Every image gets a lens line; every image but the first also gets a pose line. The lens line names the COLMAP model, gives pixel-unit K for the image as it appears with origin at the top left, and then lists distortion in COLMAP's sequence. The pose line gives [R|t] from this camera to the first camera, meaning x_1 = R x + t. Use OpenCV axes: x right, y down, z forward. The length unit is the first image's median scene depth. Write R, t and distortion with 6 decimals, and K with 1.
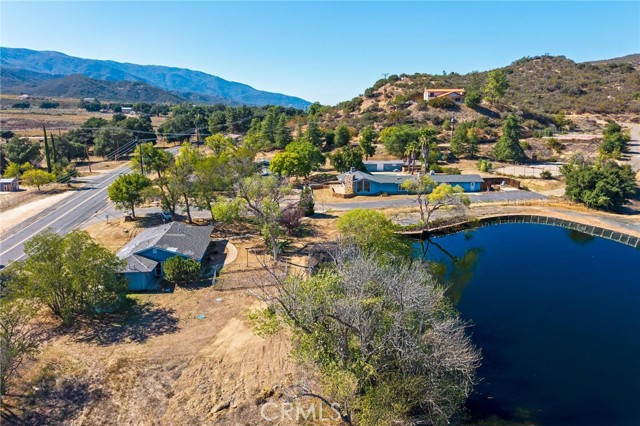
lens RADIAL K [[437.5, 0, 319.7], [0, 437.5, 213.0], [0, 0, 1]] dist [-0.016056, 0.001685]
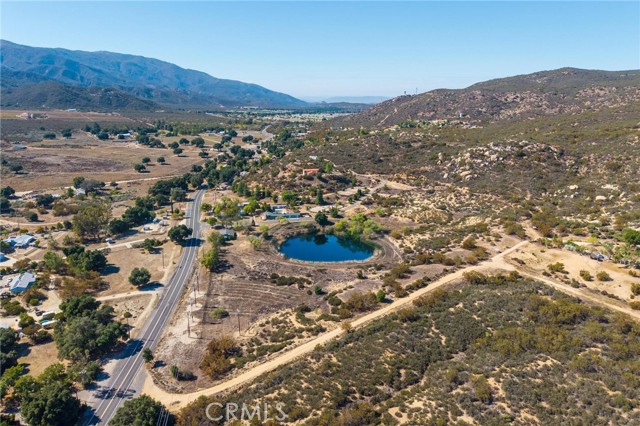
lens RADIAL K [[437.5, 0, 320.4], [0, 437.5, 212.5], [0, 0, 1]] dist [-0.016056, 0.001685]
pose [[0.995725, -0.021033, 0.089941, 0.011313], [0.018356, 0.999367, 0.030483, -0.011356], [-0.090525, -0.028702, 0.995481, -0.155233]]
